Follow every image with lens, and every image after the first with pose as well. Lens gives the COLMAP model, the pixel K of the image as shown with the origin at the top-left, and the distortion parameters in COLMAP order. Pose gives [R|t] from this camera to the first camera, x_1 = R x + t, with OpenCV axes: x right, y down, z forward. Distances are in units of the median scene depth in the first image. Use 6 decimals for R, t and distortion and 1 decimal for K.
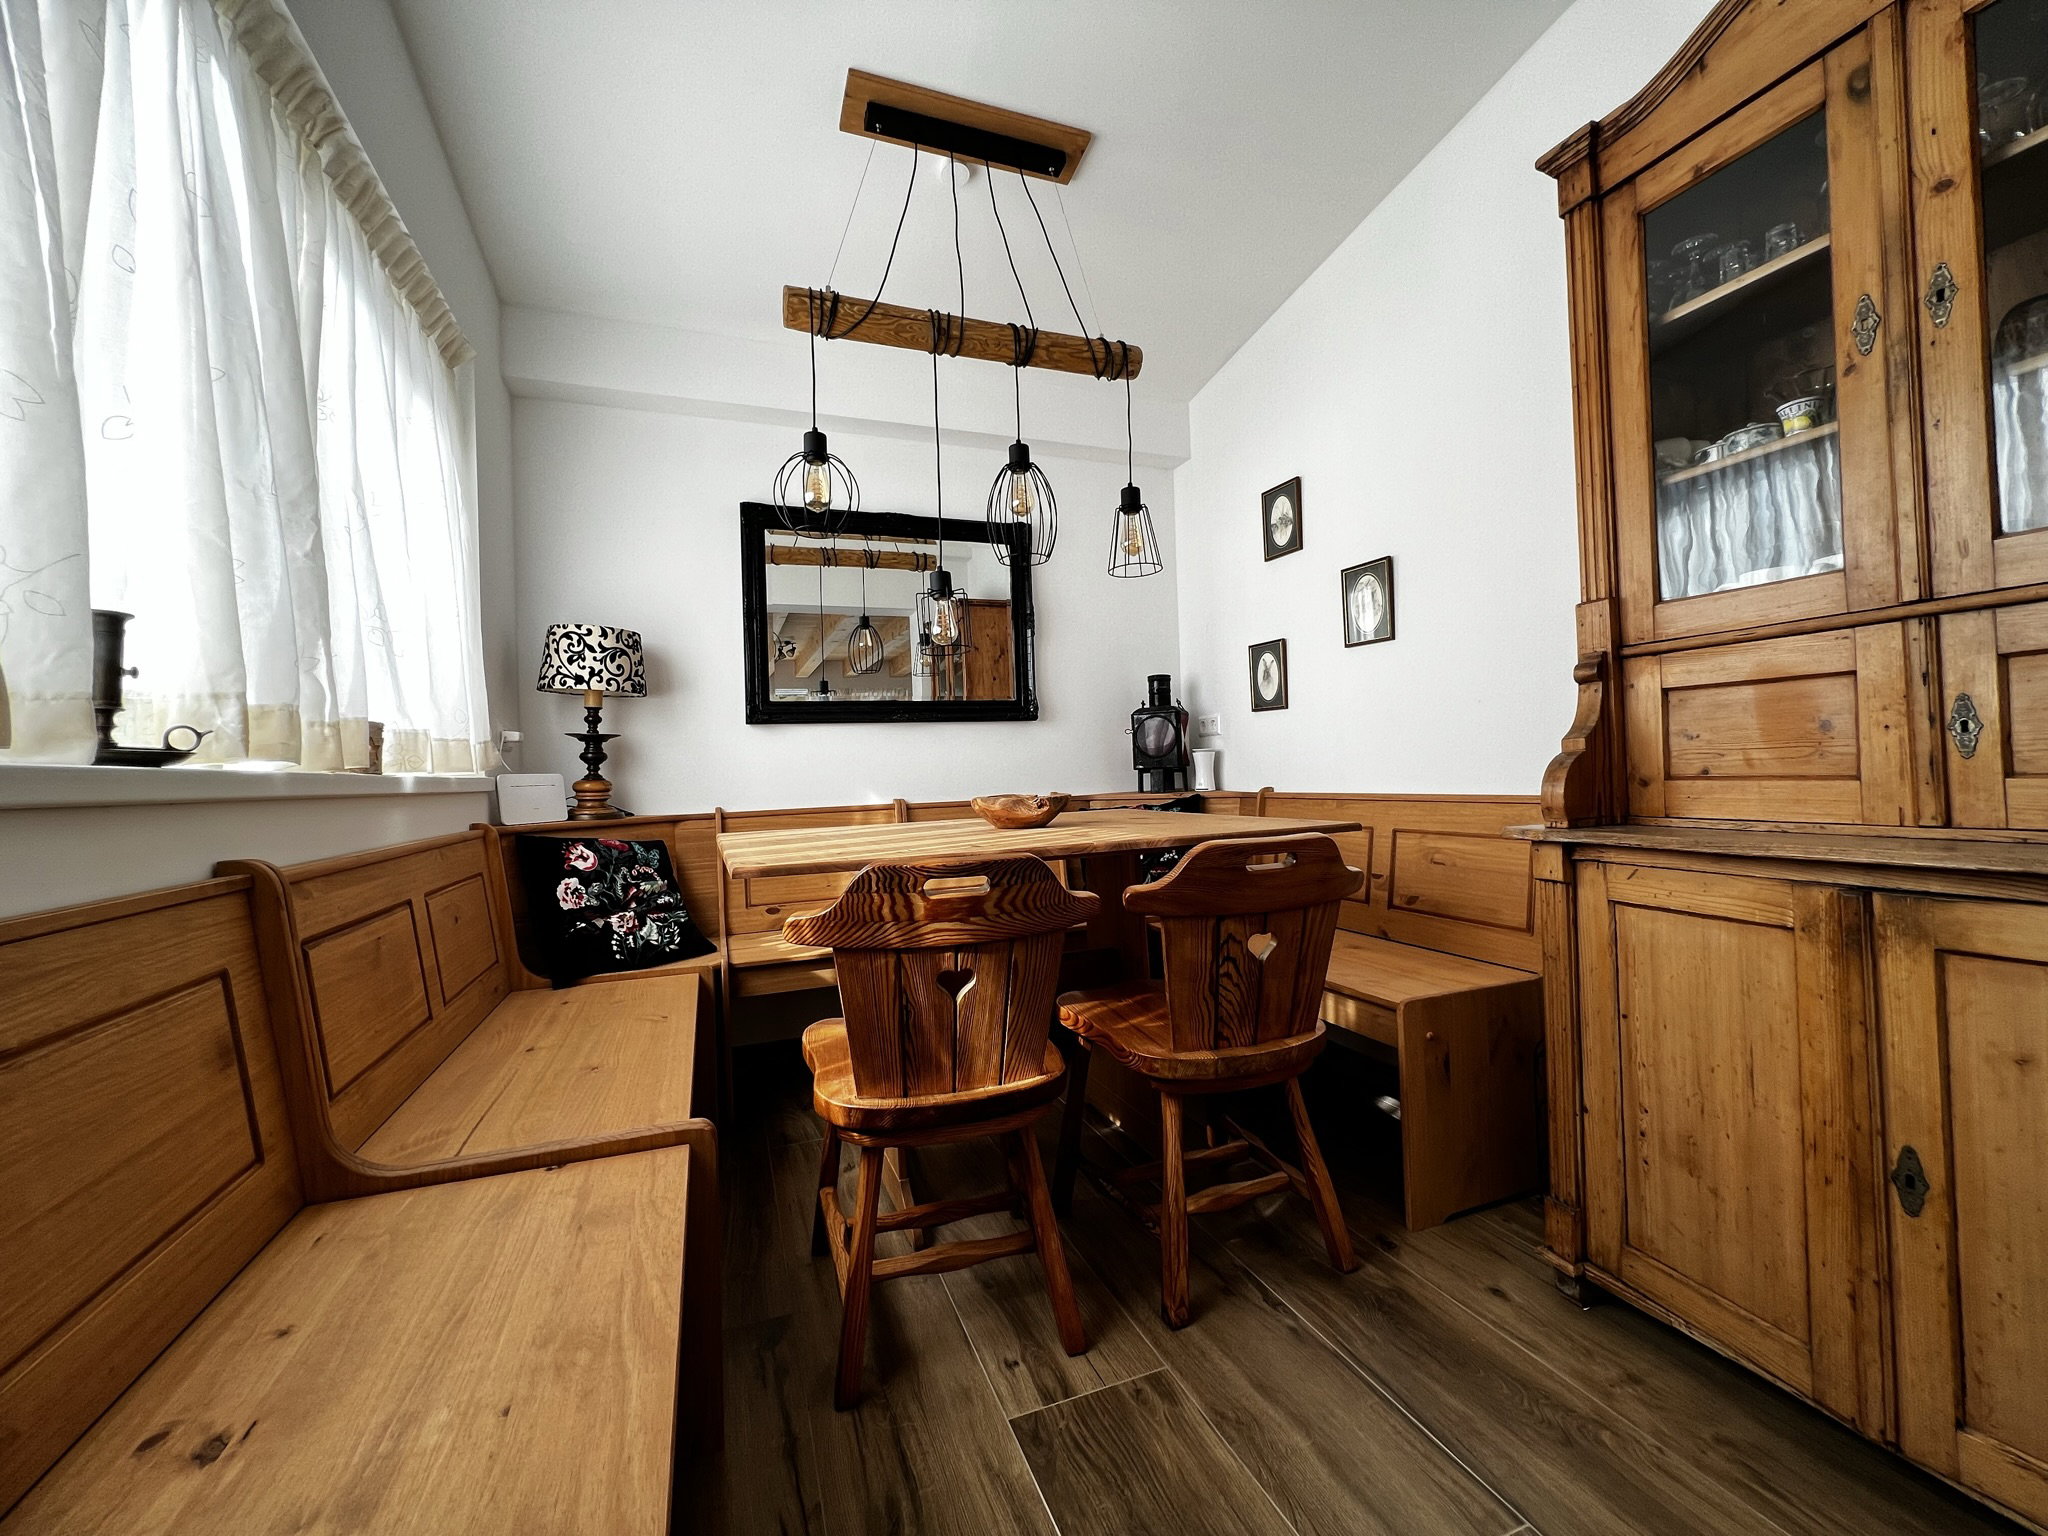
lens RADIAL K [[830.0, 0, 1012.1], [0, 830.0, 758.5], [0, 0, 1]] dist [-0.003397, 0.000014]
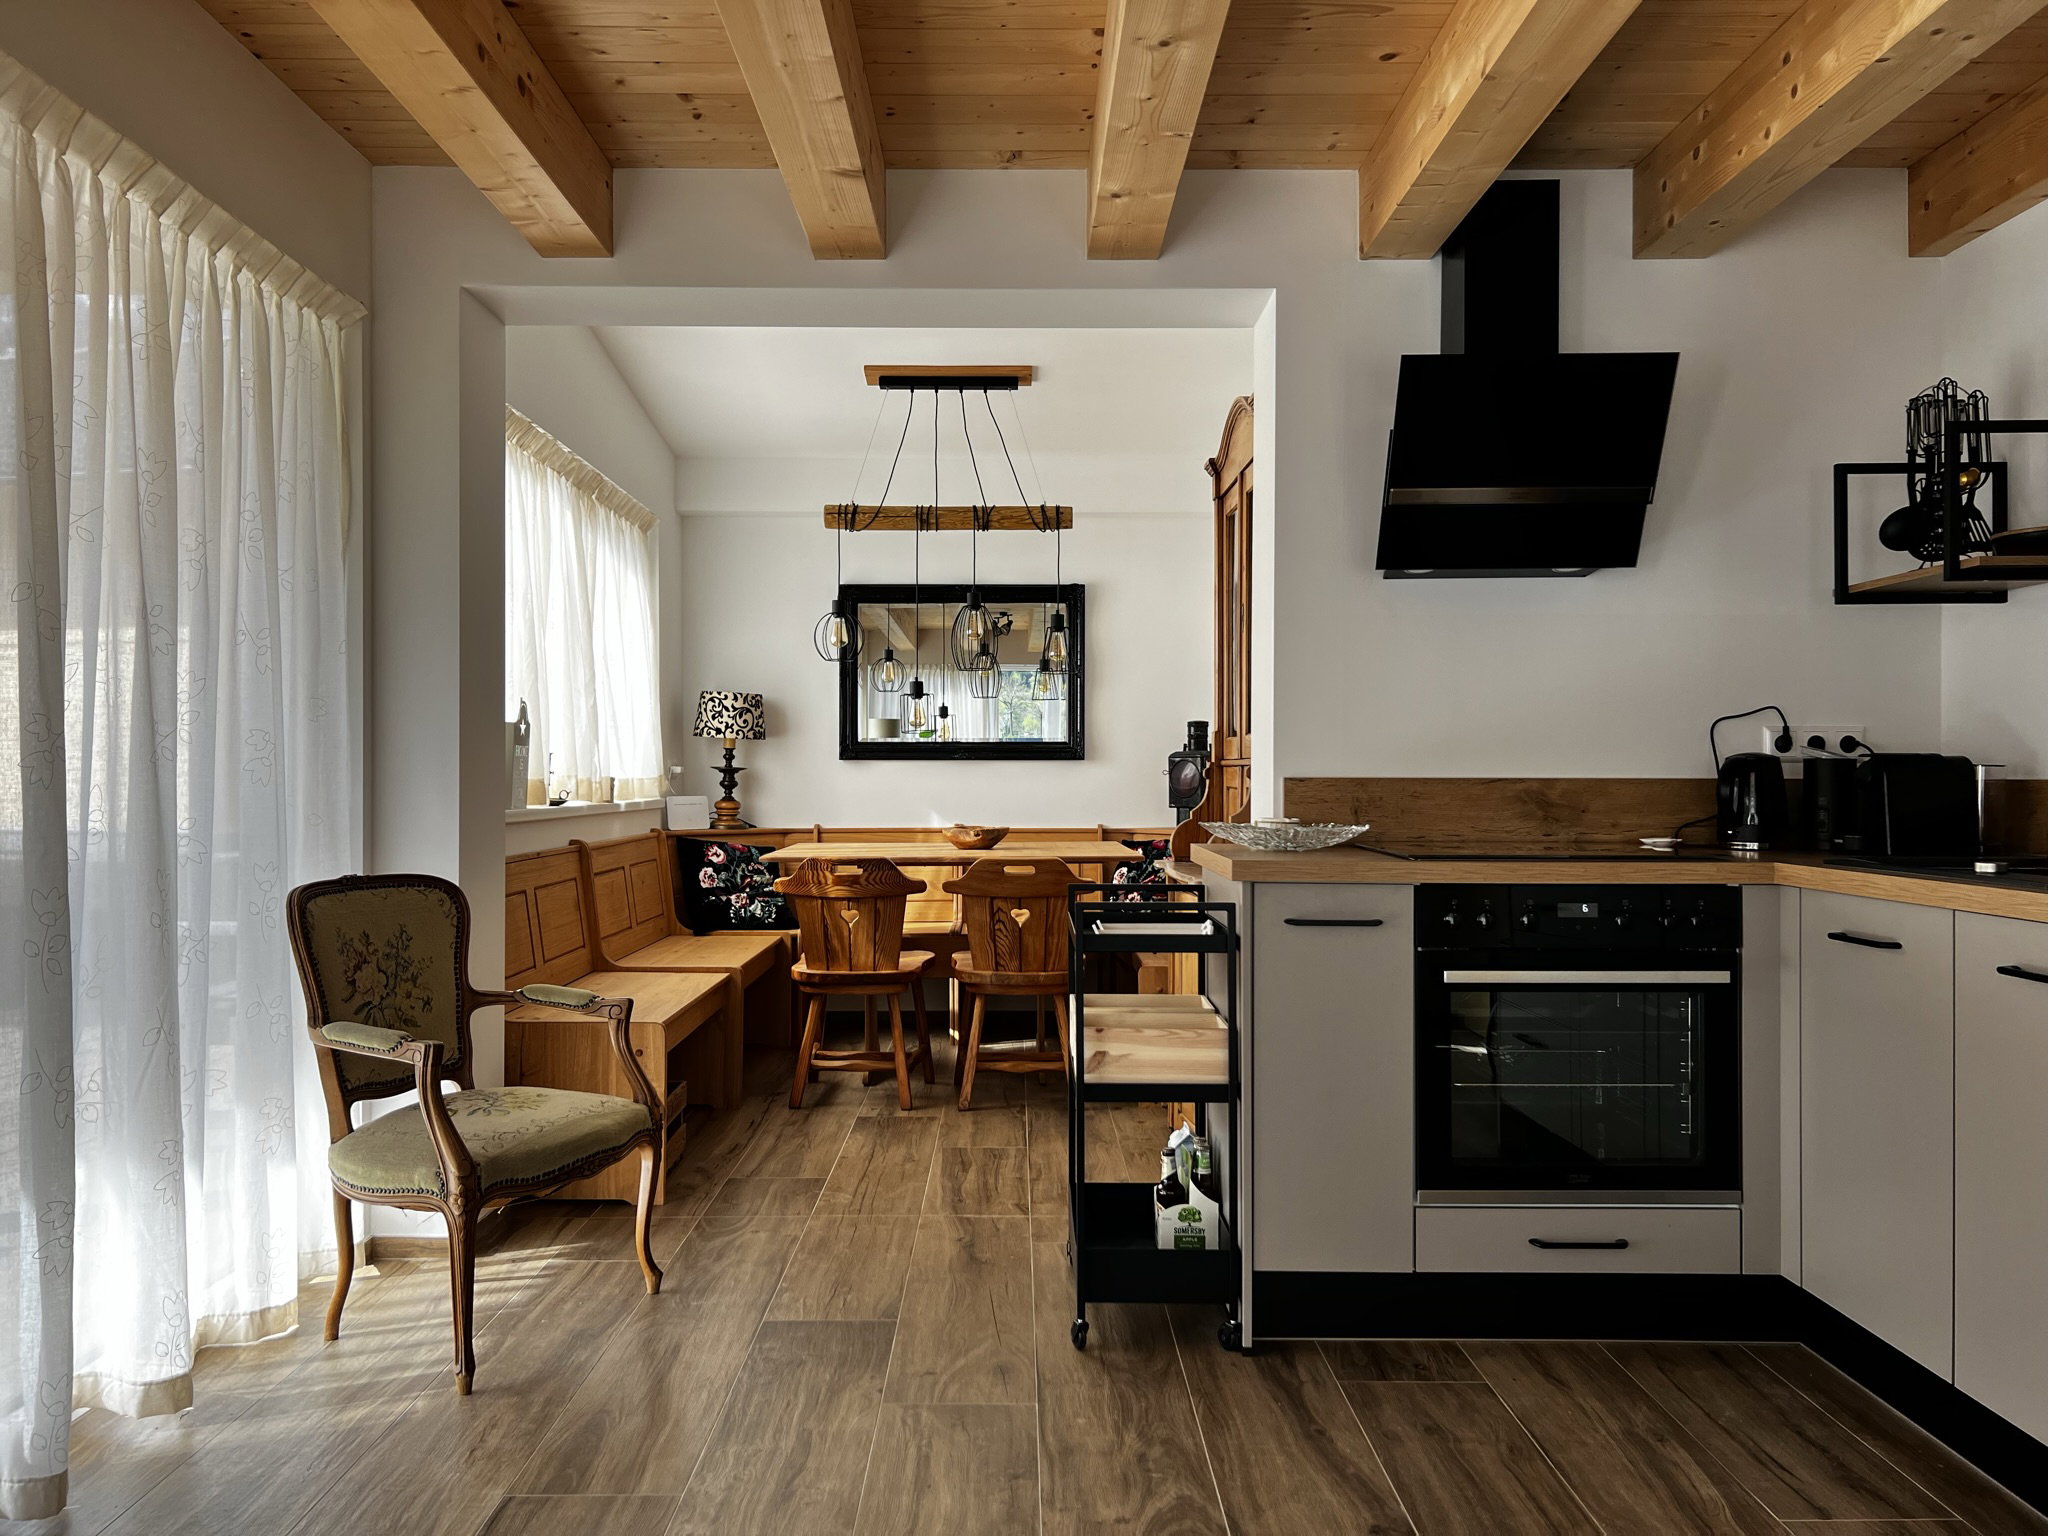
lens RADIAL K [[1551.6, 0, 1025.5], [0, 1551.6, 775.0], [0, 0, 1]] dist [-0.002239, -0.002597]
pose [[0.940605, 0.035764, -0.337615, 0.900978], [-0.026749, 0.999151, 0.031318, -0.119946], [0.338448, -0.020427, 0.940763, -1.368970]]
